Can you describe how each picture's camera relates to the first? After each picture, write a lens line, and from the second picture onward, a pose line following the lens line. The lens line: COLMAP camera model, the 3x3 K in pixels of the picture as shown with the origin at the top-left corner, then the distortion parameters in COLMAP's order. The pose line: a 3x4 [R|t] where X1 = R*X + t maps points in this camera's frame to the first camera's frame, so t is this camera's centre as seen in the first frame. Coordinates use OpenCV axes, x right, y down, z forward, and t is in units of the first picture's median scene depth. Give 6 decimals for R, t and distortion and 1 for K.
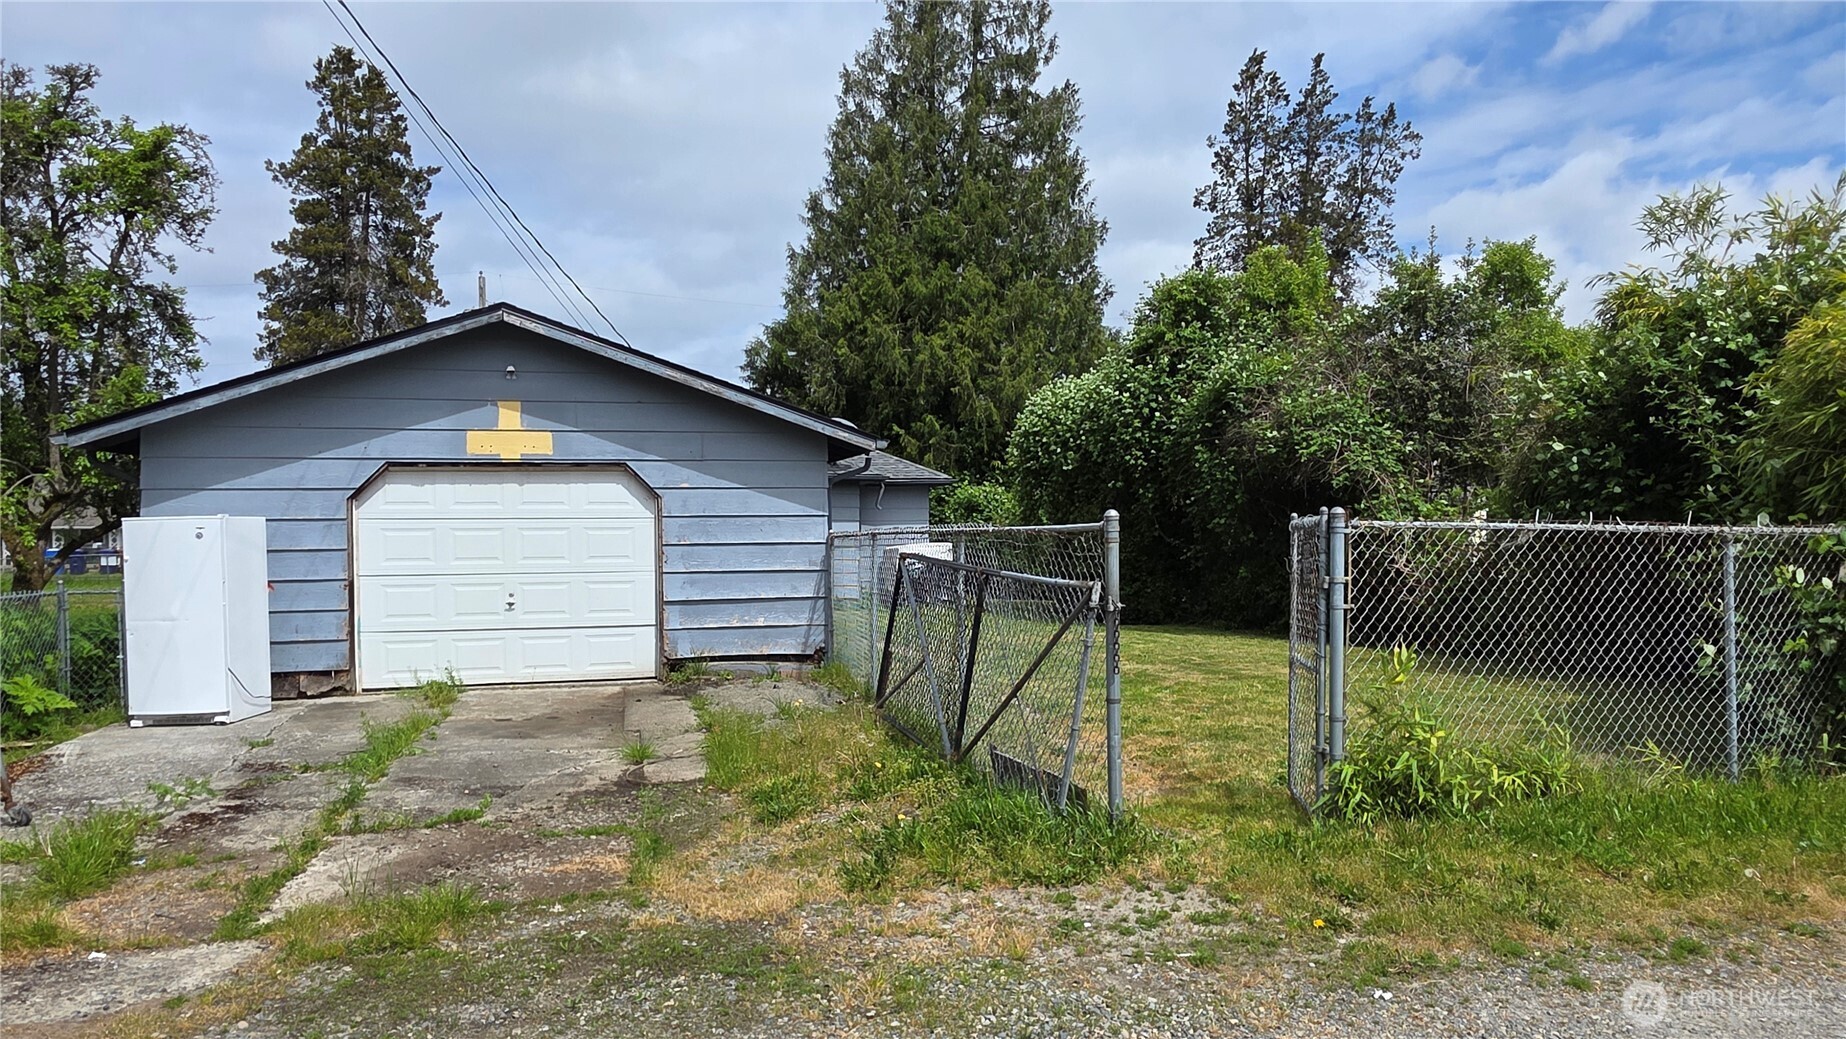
lens RADIAL K [[1159.6, 0, 921.7], [0, 1159.6, 551.0], [0, 0, 1]] dist [0.005442, -0.007838]
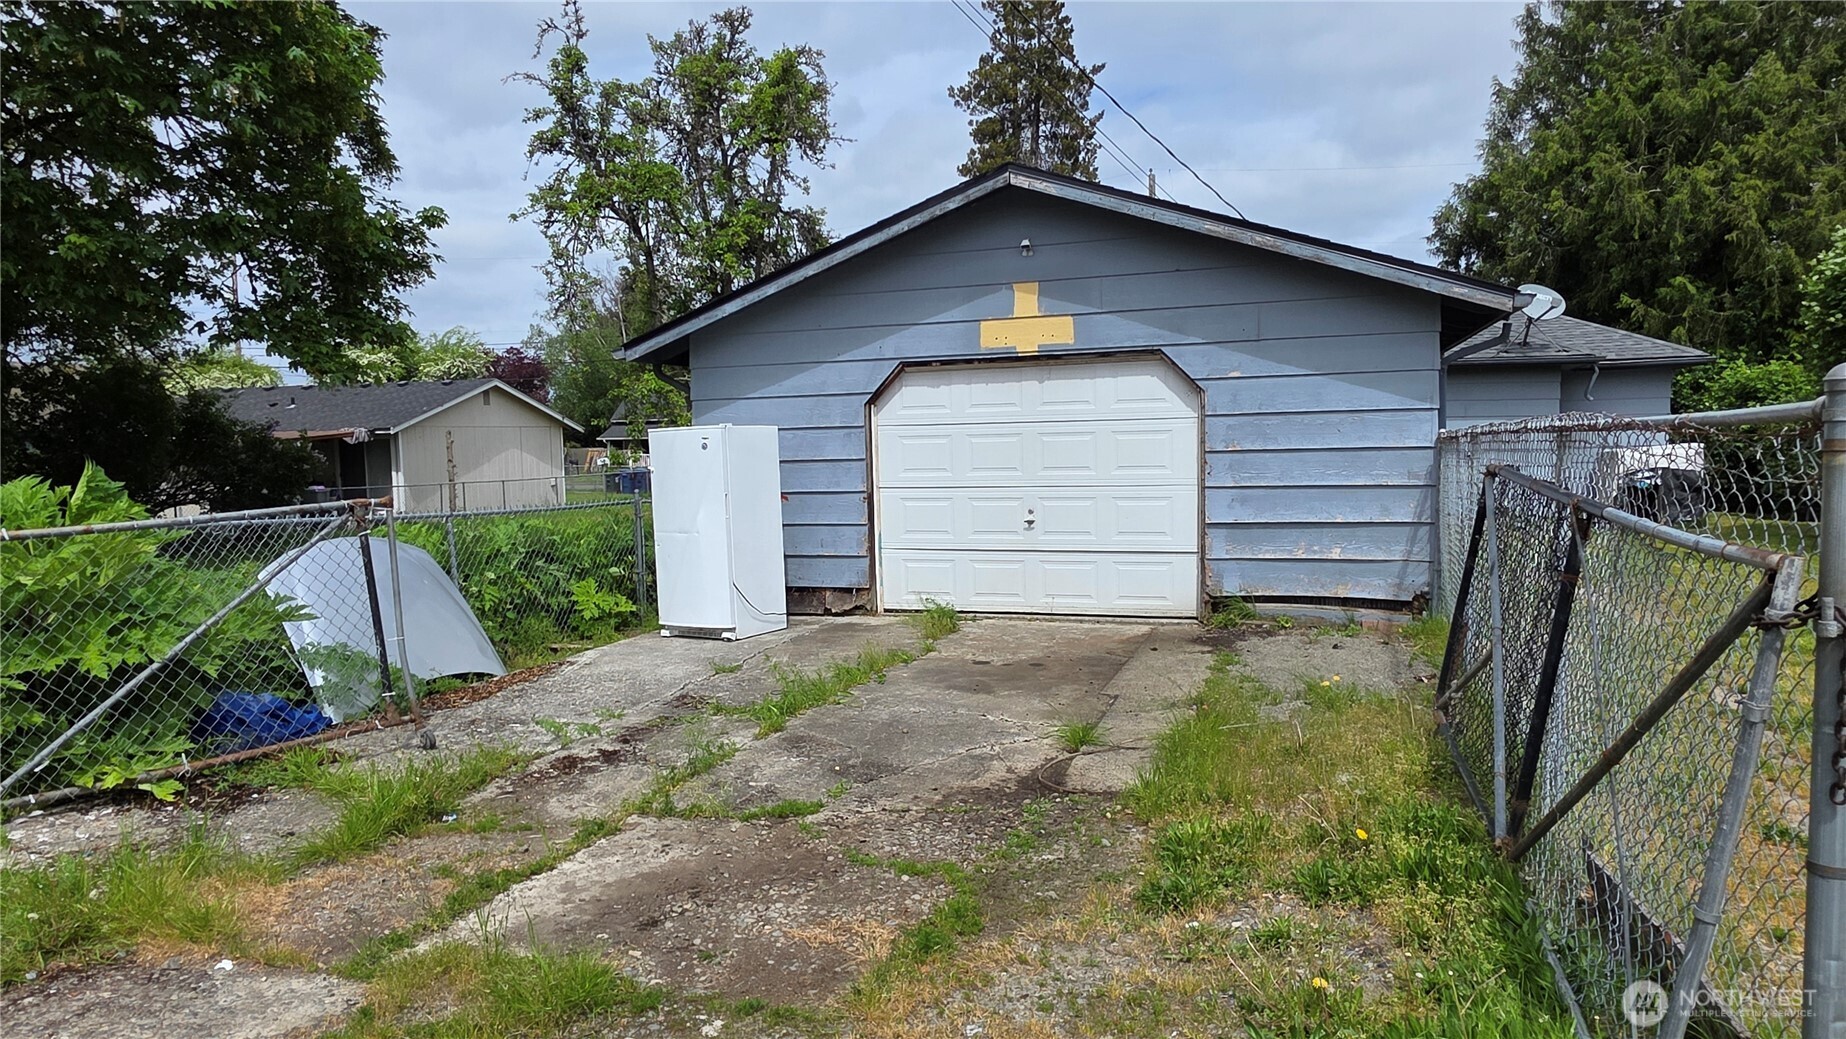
lens RADIAL K [[1159.6, 0, 921.7], [0, 1159.6, 551.0], [0, 0, 1]] dist [0.005442, -0.007838]
pose [[0.831762, 0.040906, -0.553624, 0.054946], [0.005329, 0.996647, 0.081647, -0.003426], [0.555107, -0.070861, 0.828755, 0.233811]]
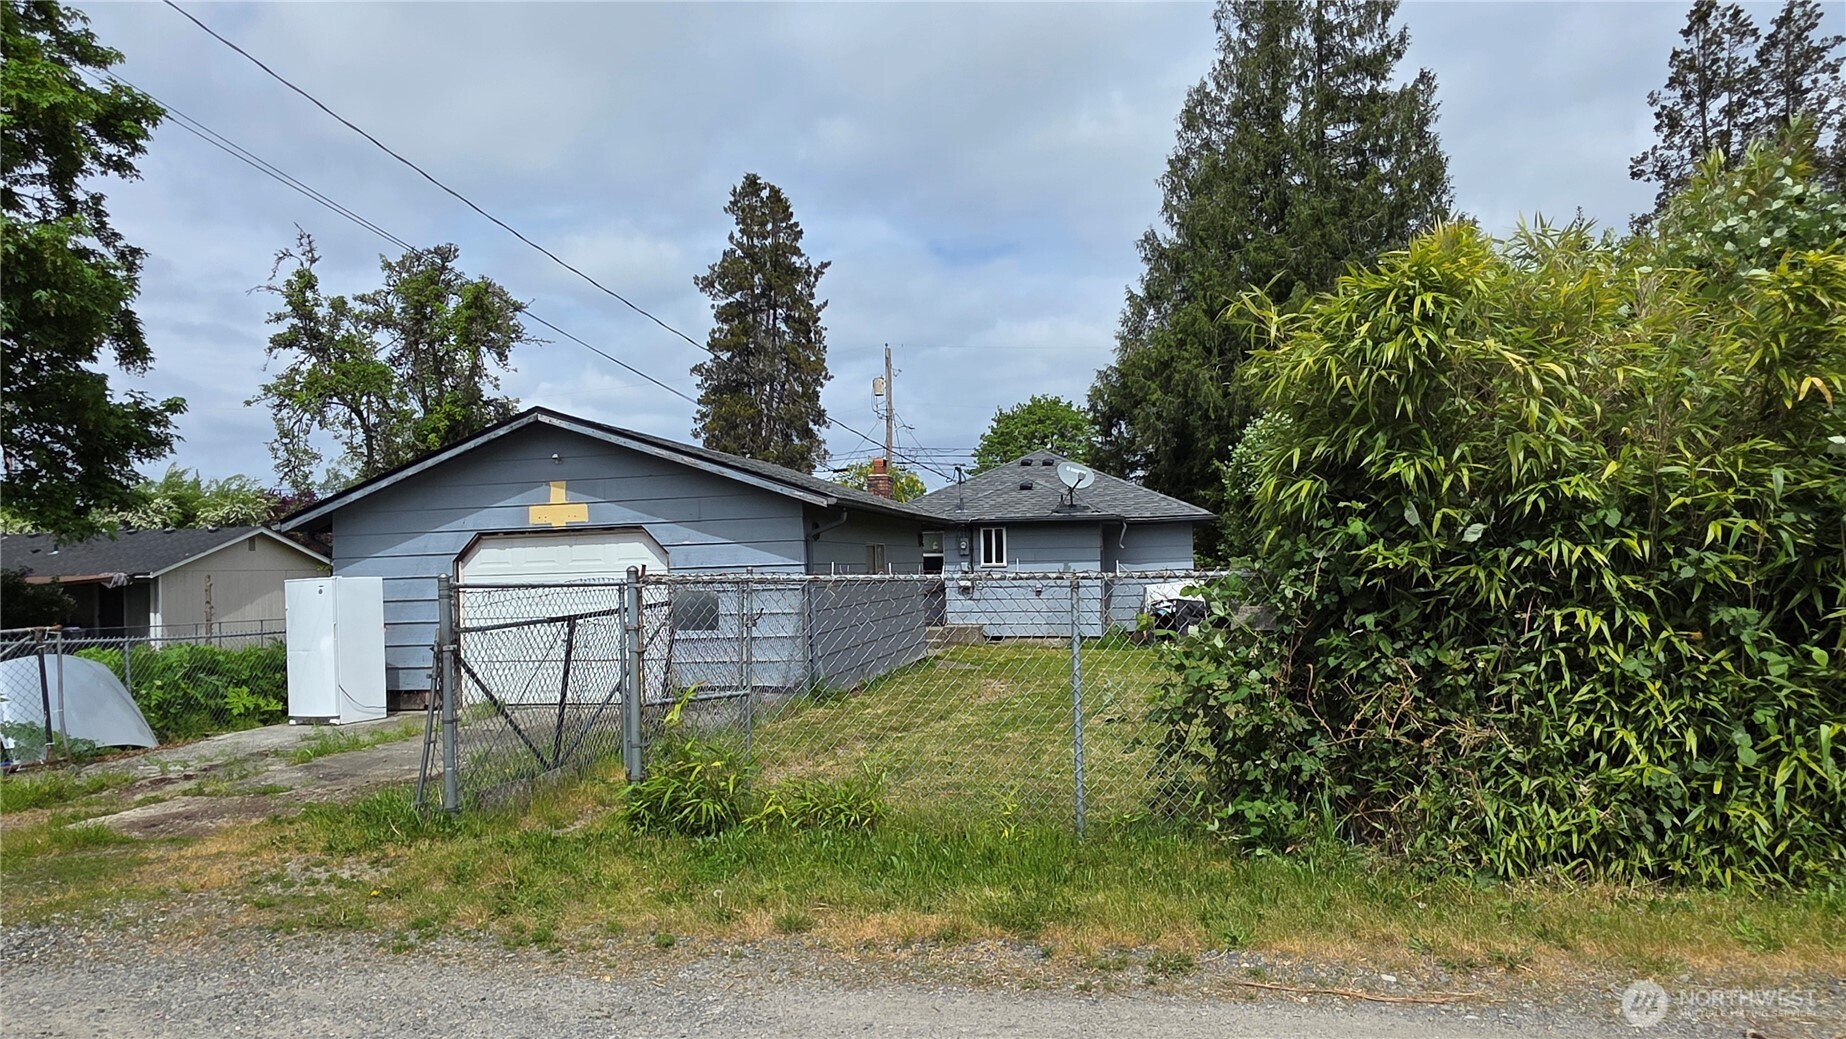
lens RADIAL K [[1159.6, 0, 921.7], [0, 1159.6, 551.0], [0, 0, 1]] dist [0.005442, -0.007838]
pose [[0.898920, -0.027062, -0.437276, 0.535052], [0.013517, 0.999328, -0.034059, -0.003775], [0.437904, 0.024706, 0.898682, 0.032248]]
